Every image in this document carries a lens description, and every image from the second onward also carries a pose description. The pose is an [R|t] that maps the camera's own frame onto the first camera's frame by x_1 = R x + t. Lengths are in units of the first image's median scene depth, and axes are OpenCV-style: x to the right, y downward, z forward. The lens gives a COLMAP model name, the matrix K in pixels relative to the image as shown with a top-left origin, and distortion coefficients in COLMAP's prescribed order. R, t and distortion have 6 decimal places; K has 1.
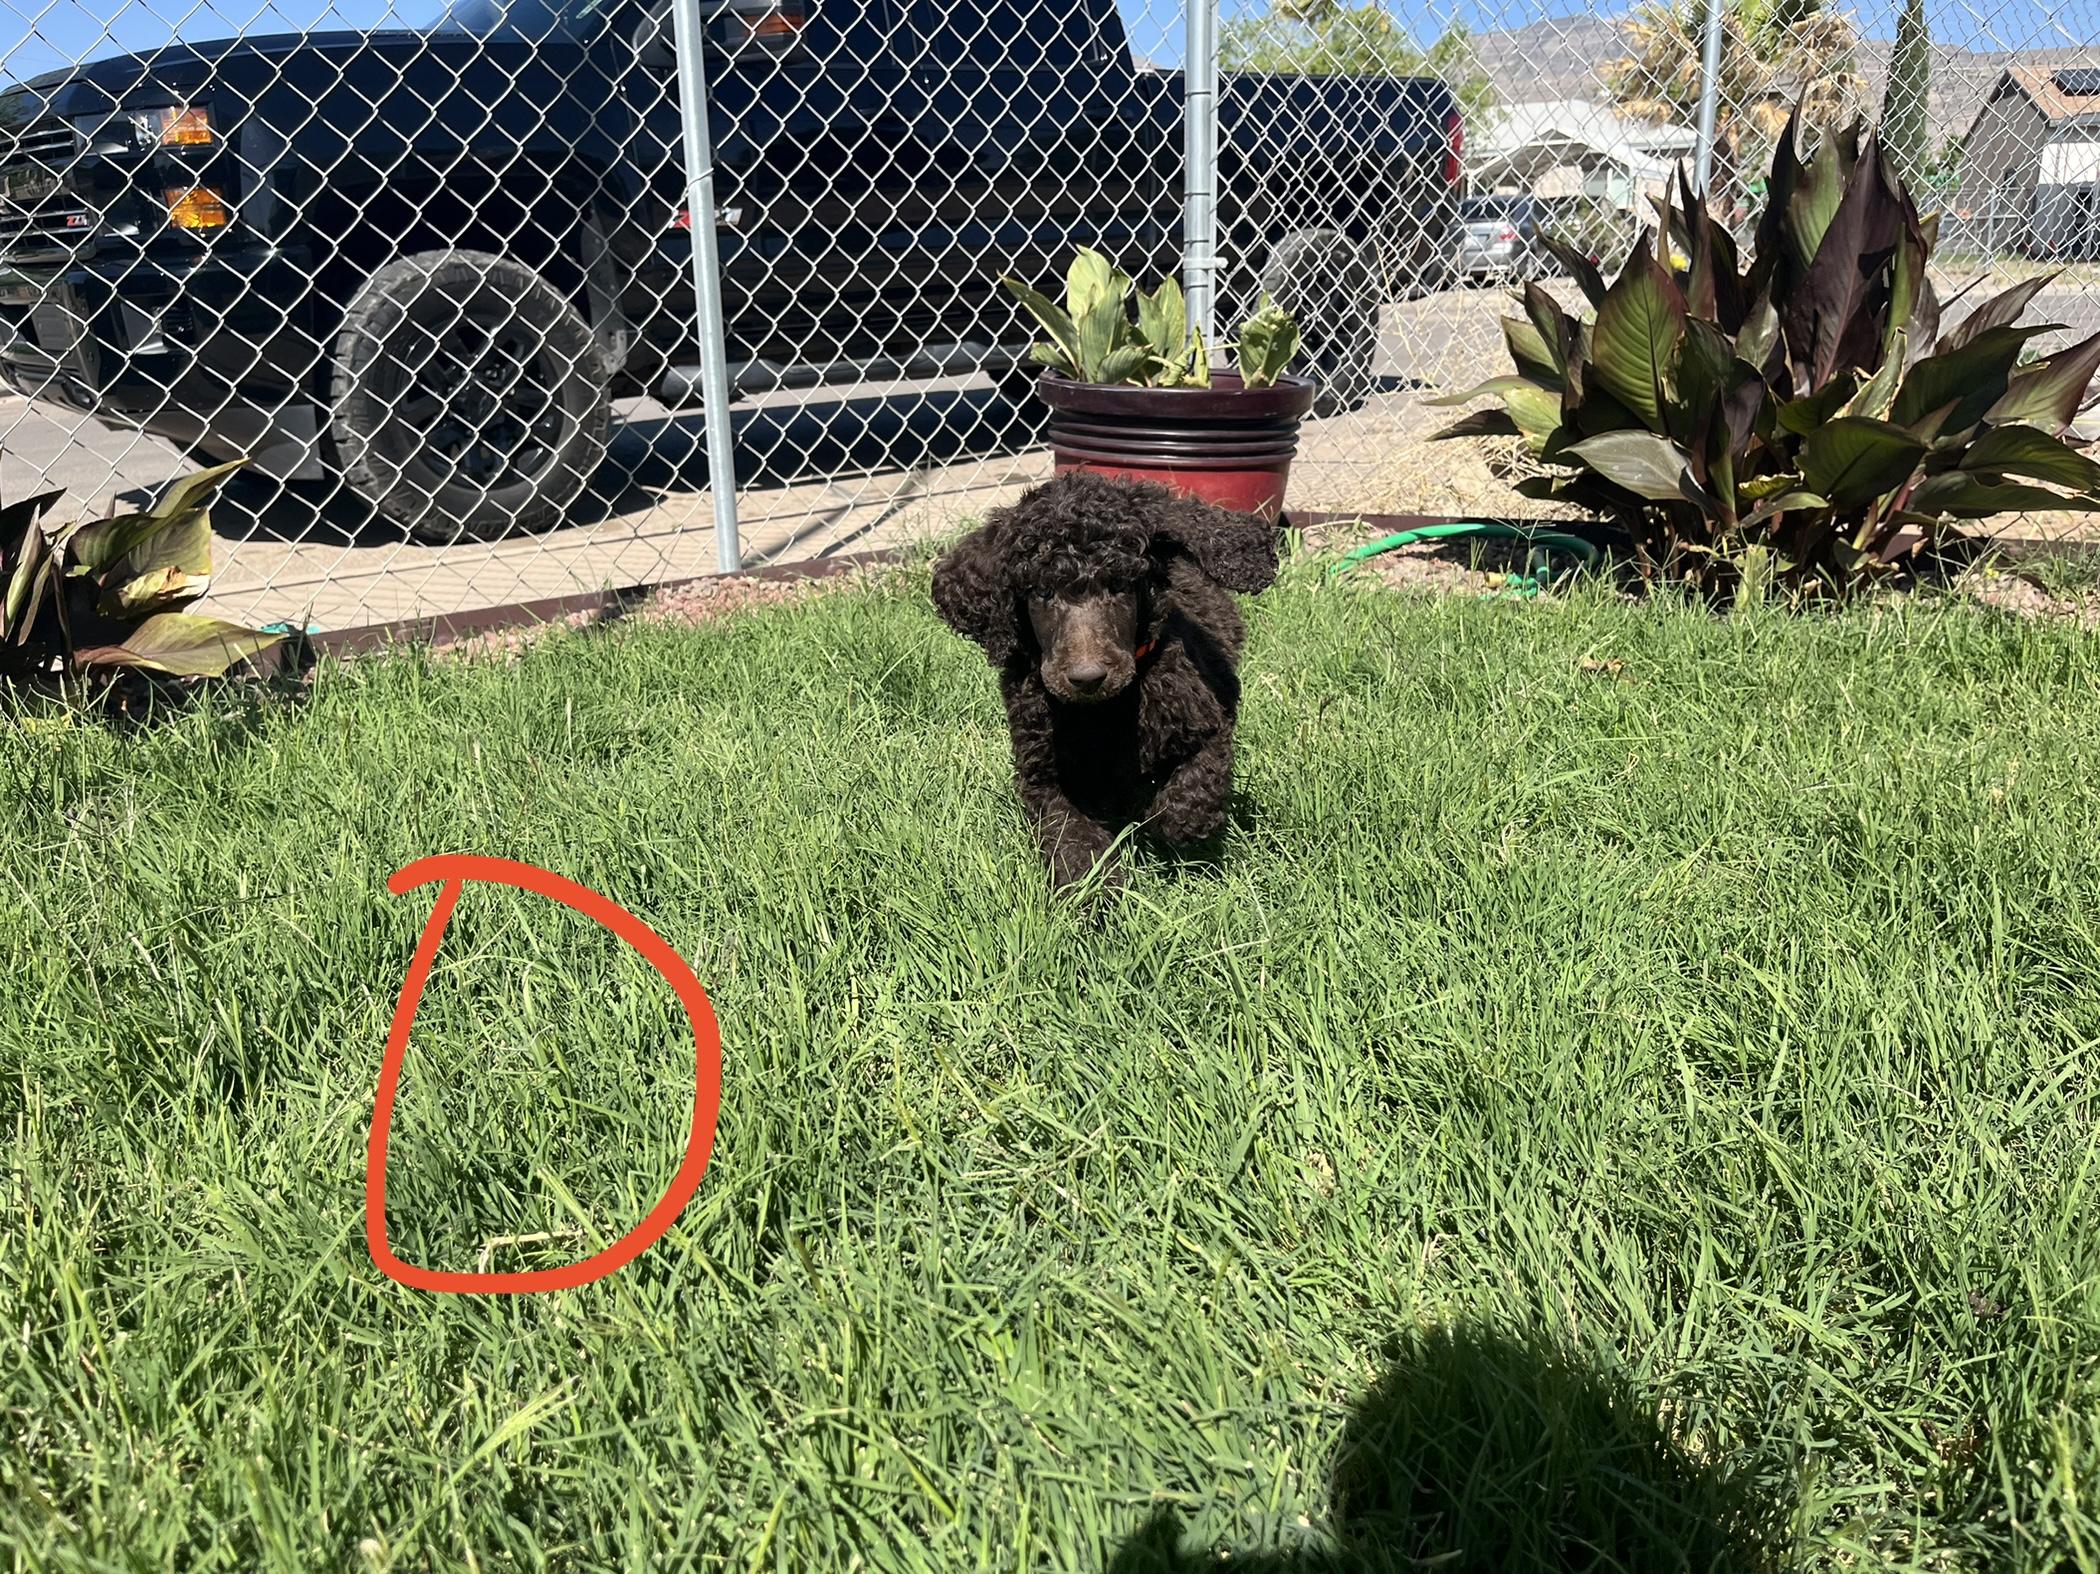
lens RADIAL K [[1589.1, 0, 1037.7], [0, 1589.1, 785.0], [0, 0, 1]] dist [0.046794, -0.064718]
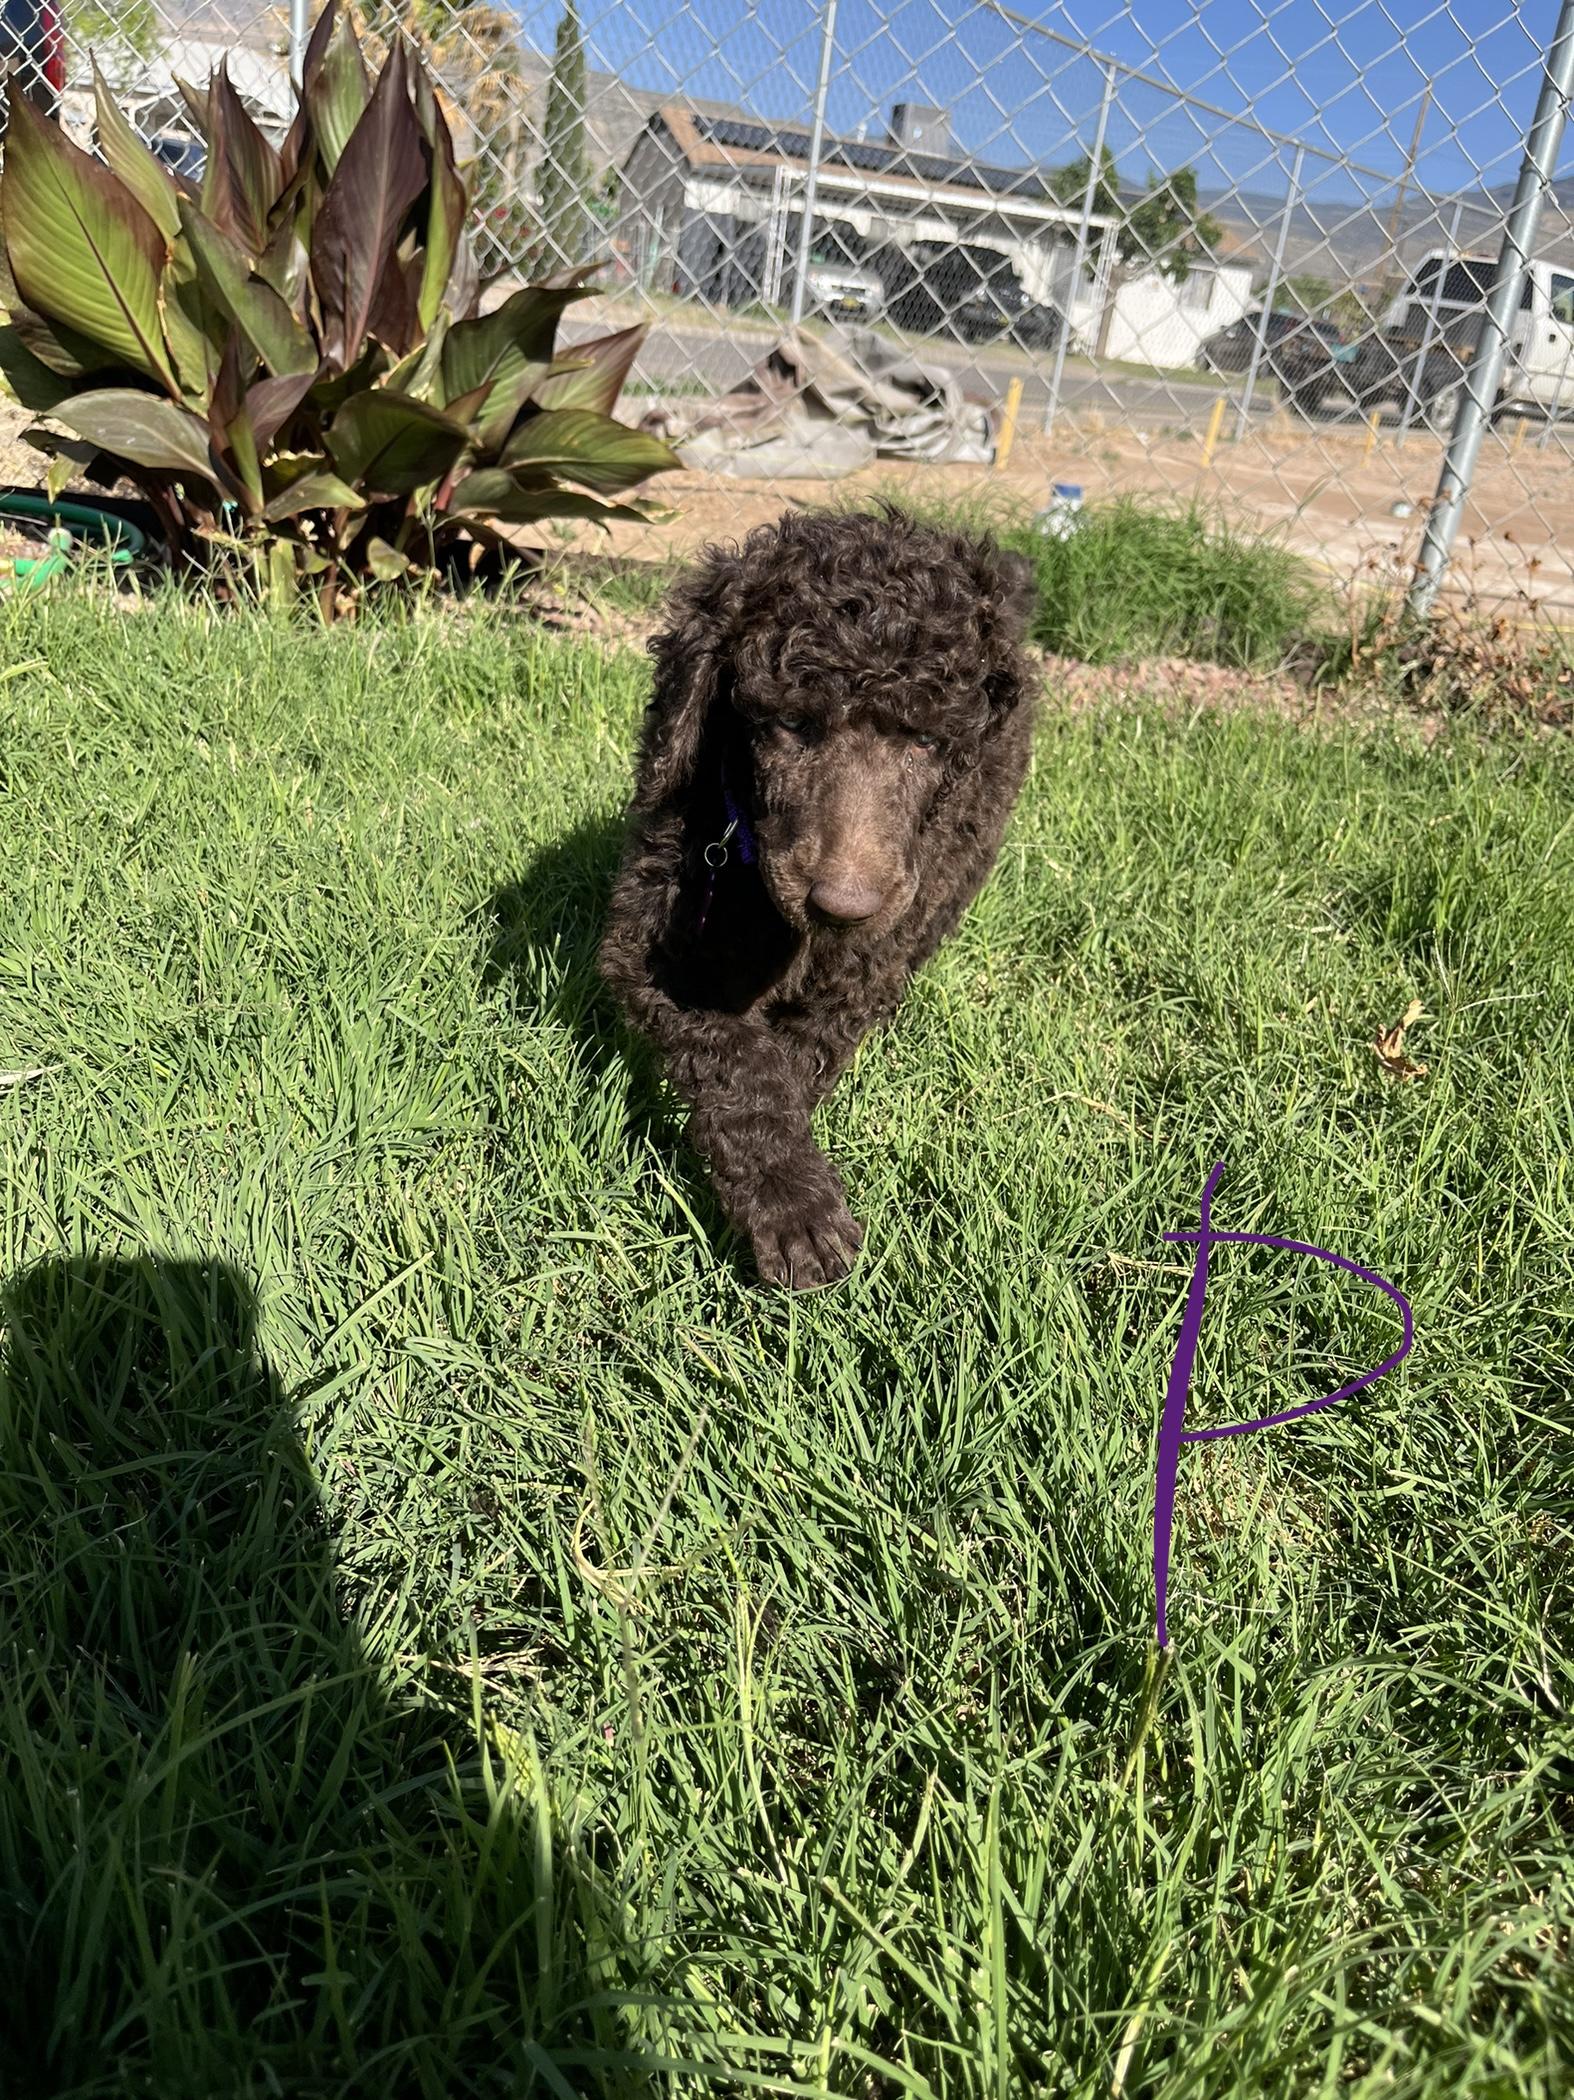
lens RADIAL K [[1589.1, 0, 797.4], [0, 1589.1, 1050.0], [0, 0, 1]] dist [0.046794, -0.064718]
pose [[0.818583, -0.112819, 0.563200, 0.127597], [0.024813, 0.986551, 0.161558, -0.012042], [-0.573852, -0.118274, 0.810373, 0.109500]]
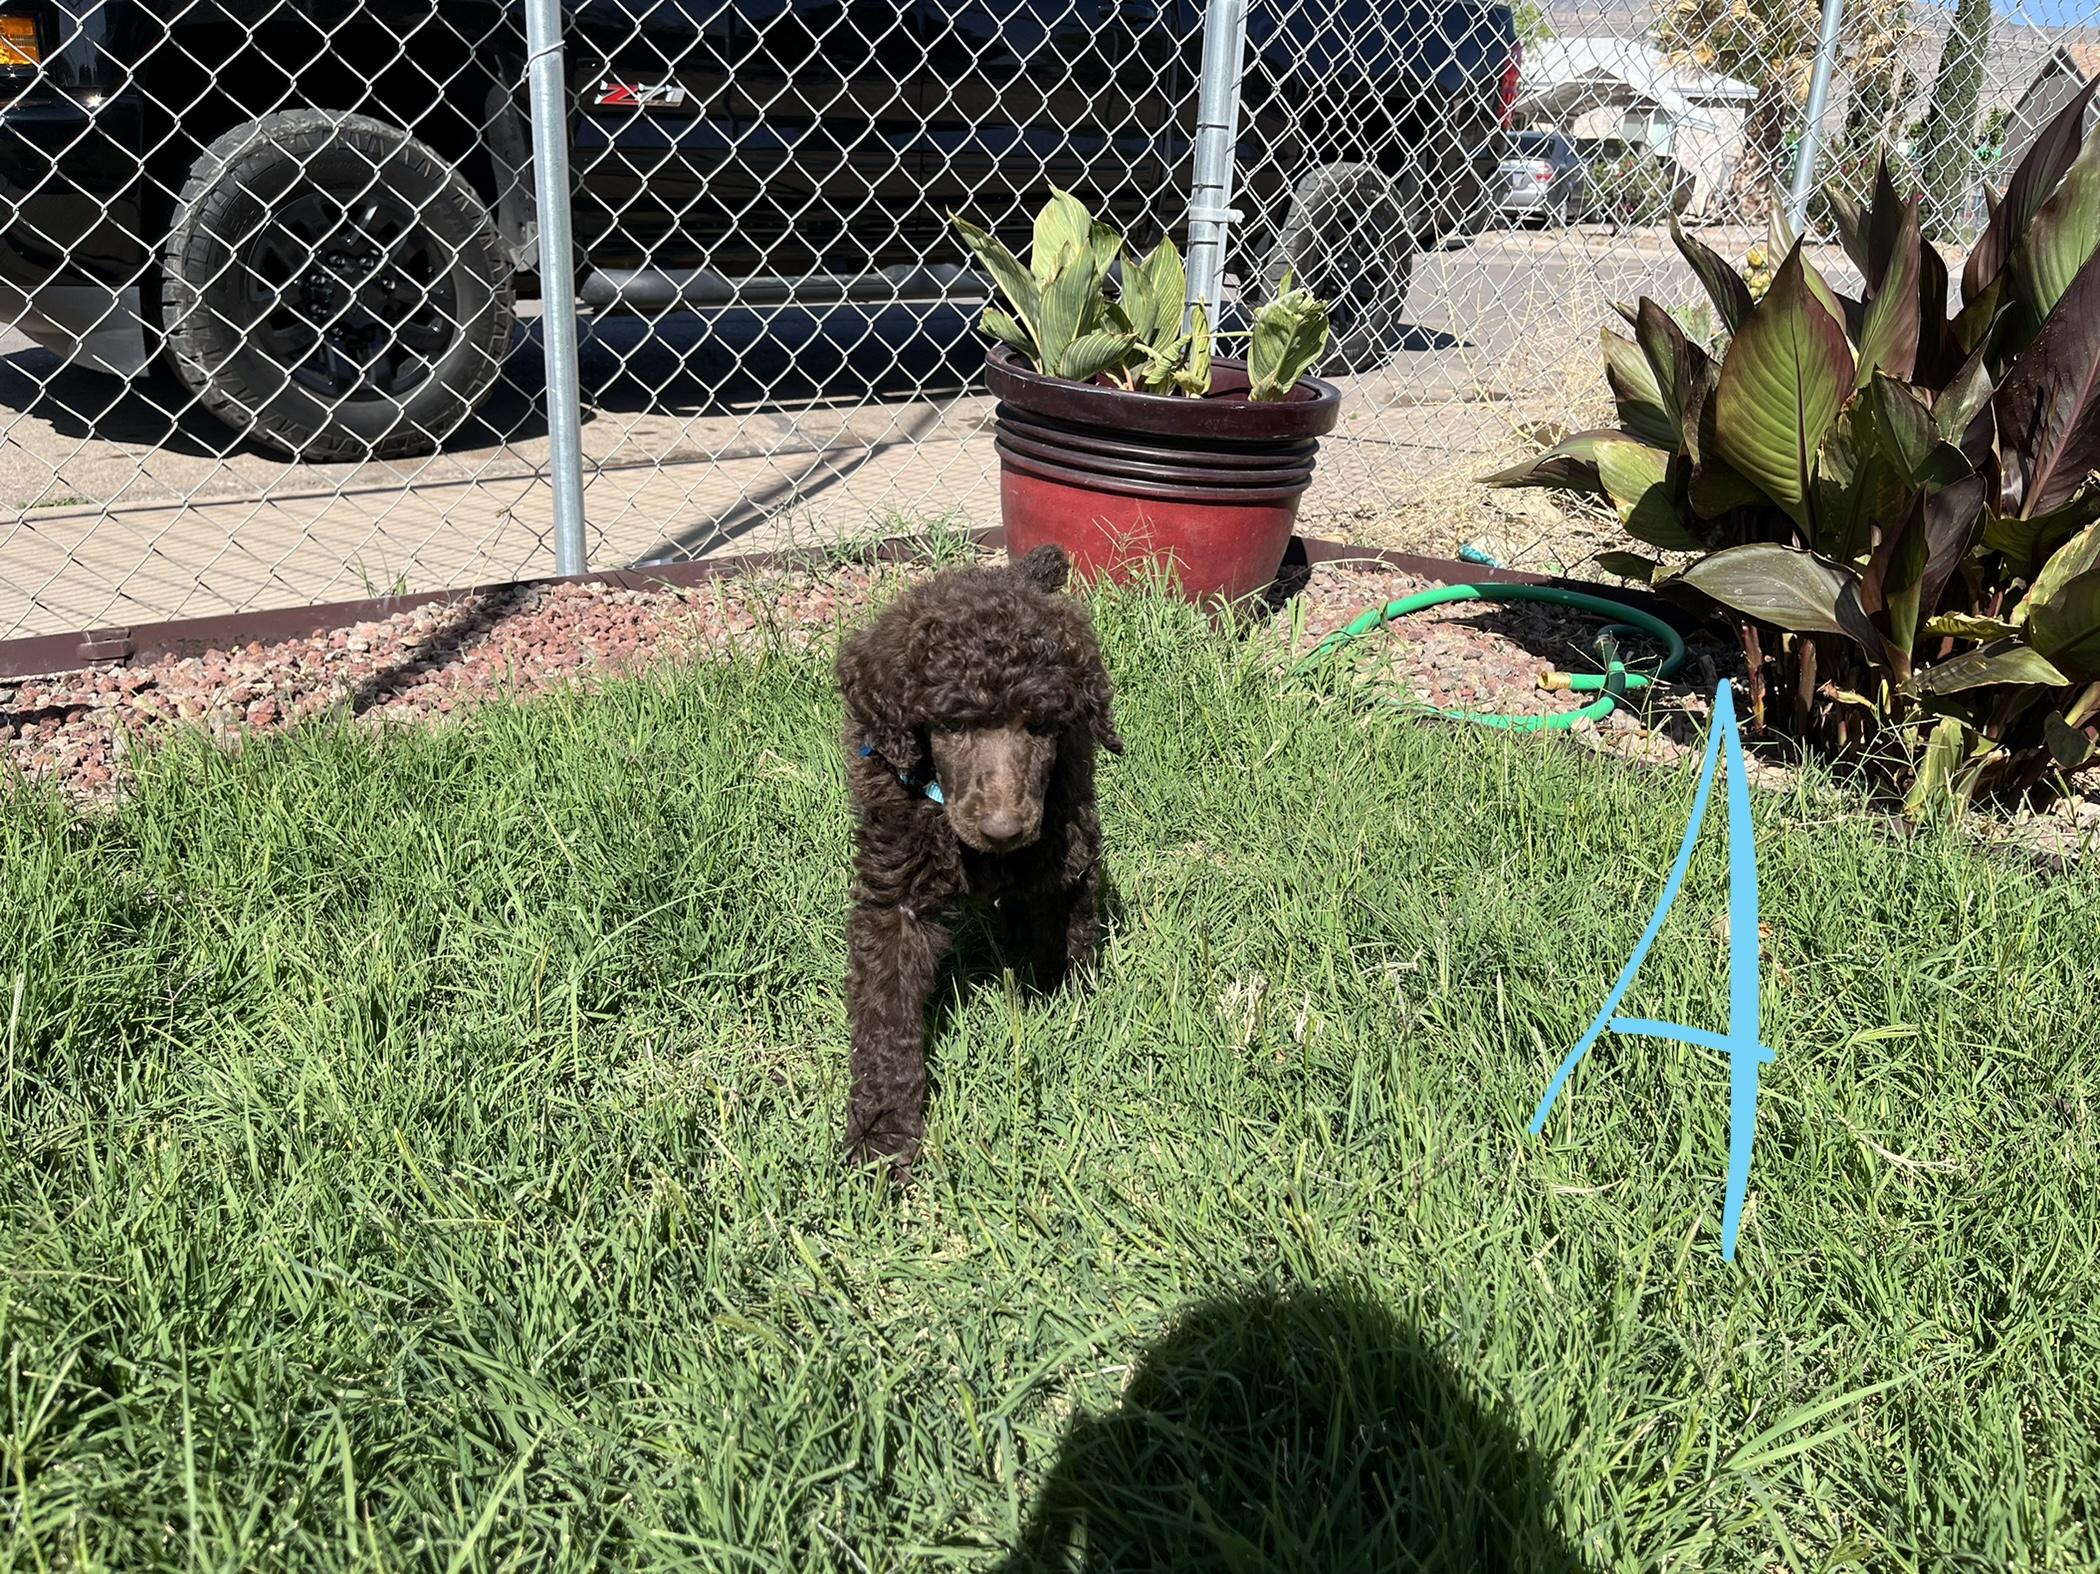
lens RADIAL K [[1589.1, 0, 1058.4], [0, 1589.1, 783.5], [0, 0, 1]] dist [0.046794, -0.064718]
pose [[0.996986, 0.072147, 0.028513, 0.028254], [-0.073645, 0.995737, 0.055537, -0.096340], [-0.024384, -0.057470, 0.998049, 0.220401]]
